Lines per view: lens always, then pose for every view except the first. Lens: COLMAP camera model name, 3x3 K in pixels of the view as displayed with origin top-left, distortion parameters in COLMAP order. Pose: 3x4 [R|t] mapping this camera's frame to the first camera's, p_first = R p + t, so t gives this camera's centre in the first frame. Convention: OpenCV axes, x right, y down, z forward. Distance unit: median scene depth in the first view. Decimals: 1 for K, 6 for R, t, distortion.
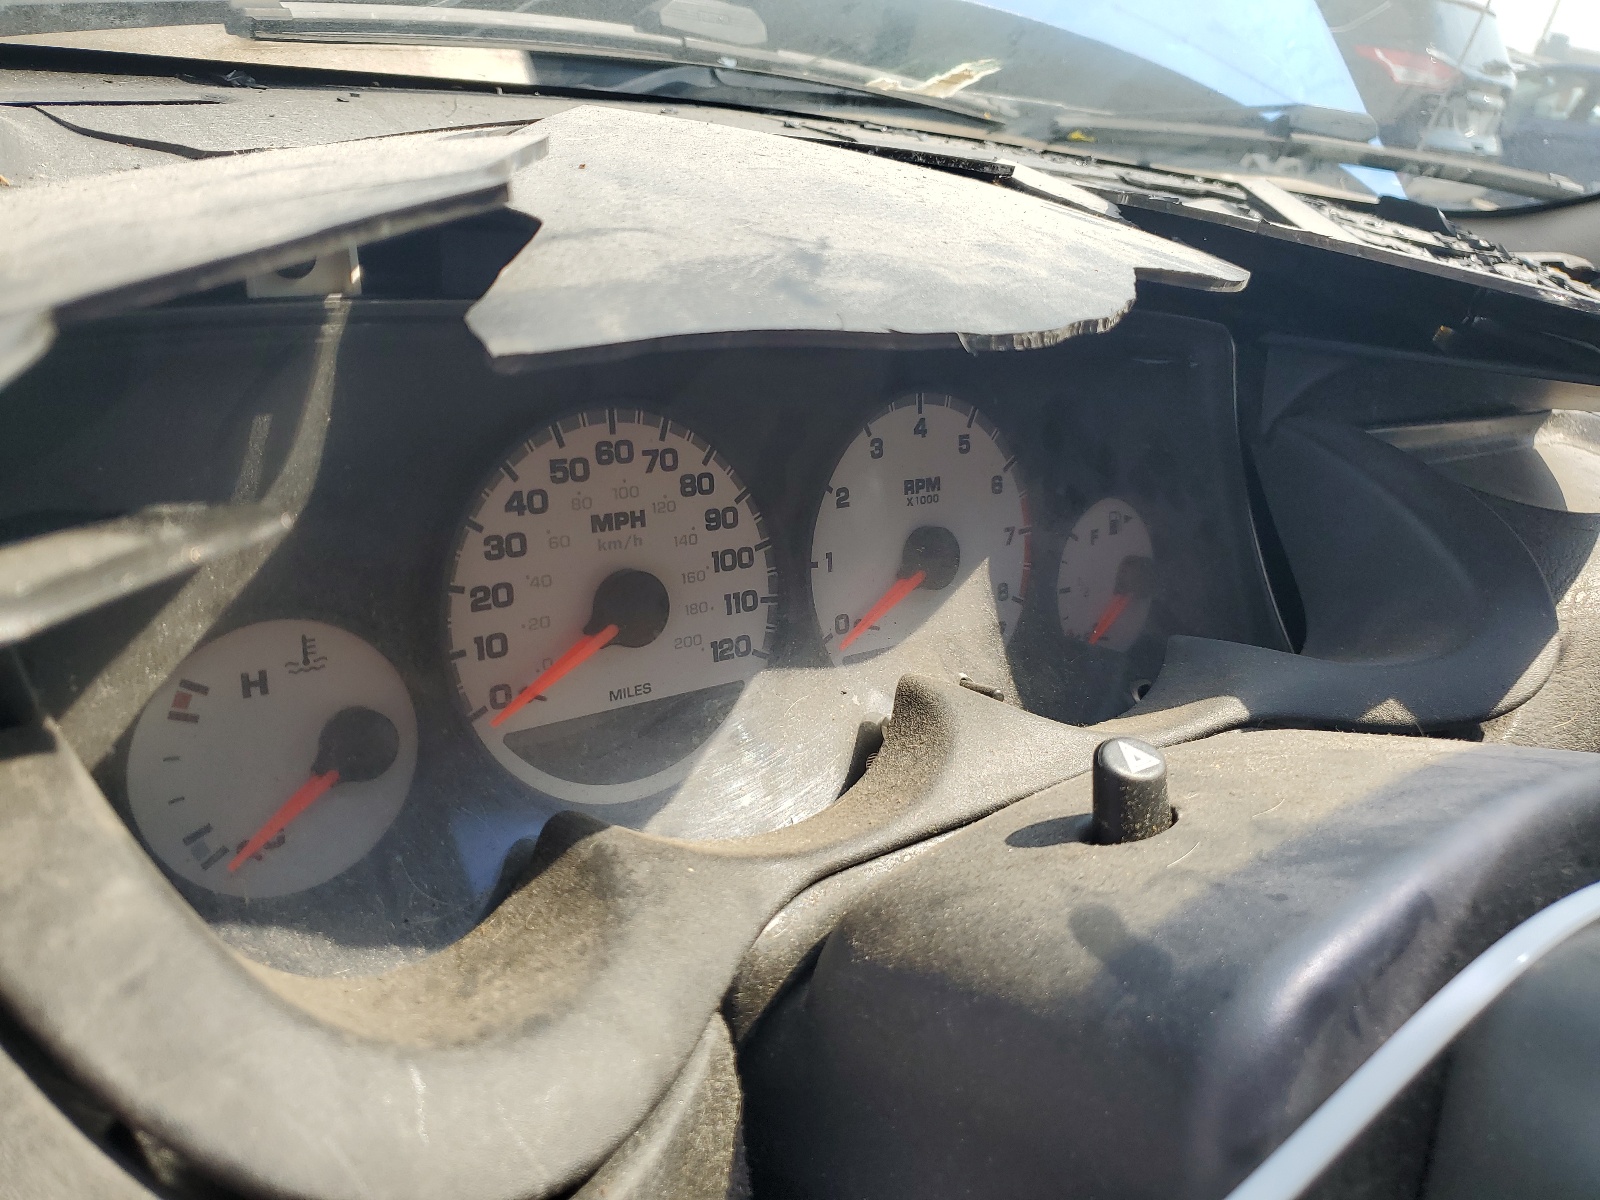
lens RADIAL K [[1211.4, 0, 800.0], [0, 1211.4, 600.0], [0, 0, 1]] dist [0.000890, 0.000055]
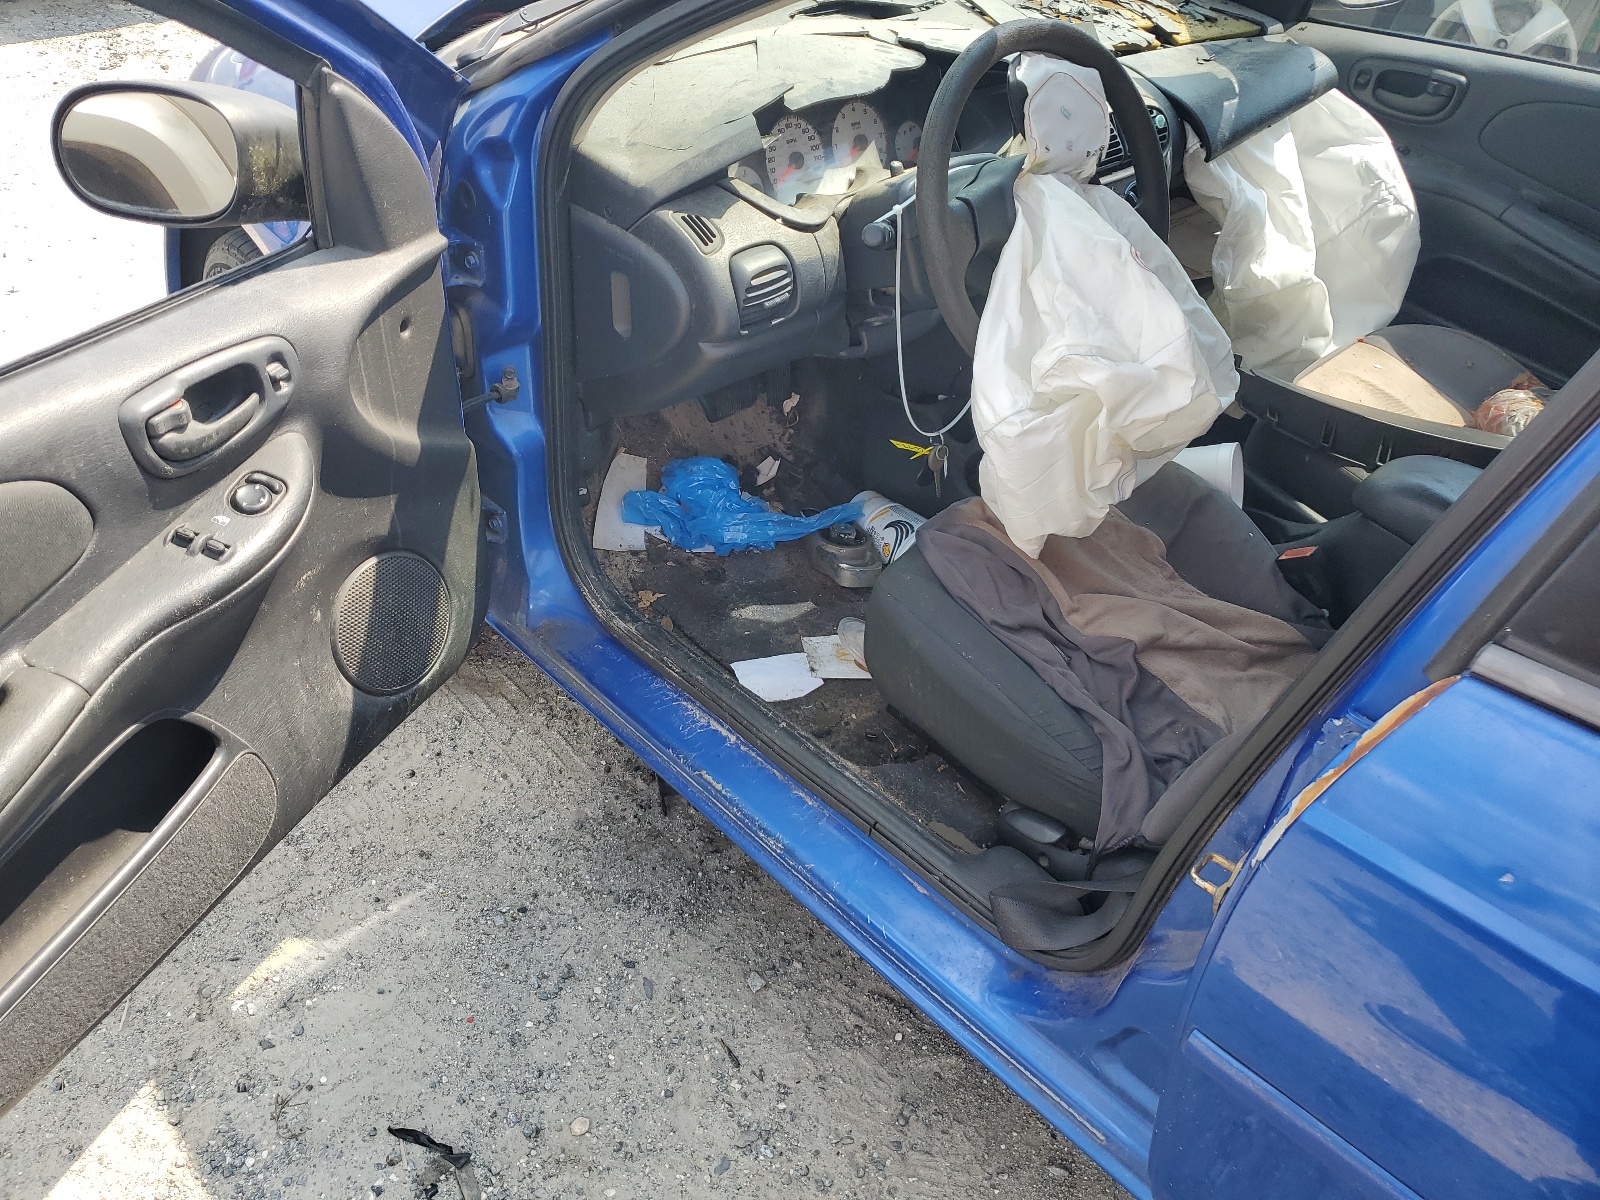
lens RADIAL K [[1211.4, 0, 800.0], [0, 1211.4, 600.0], [0, 0, 1]] dist [0.000890, 0.000055]
pose [[0.987861, -0.154702, -0.014073, -0.305179], [0.153620, 0.959452, 0.236333, 0.499255], [-0.023059, -0.235626, 0.971570, -3.701820]]
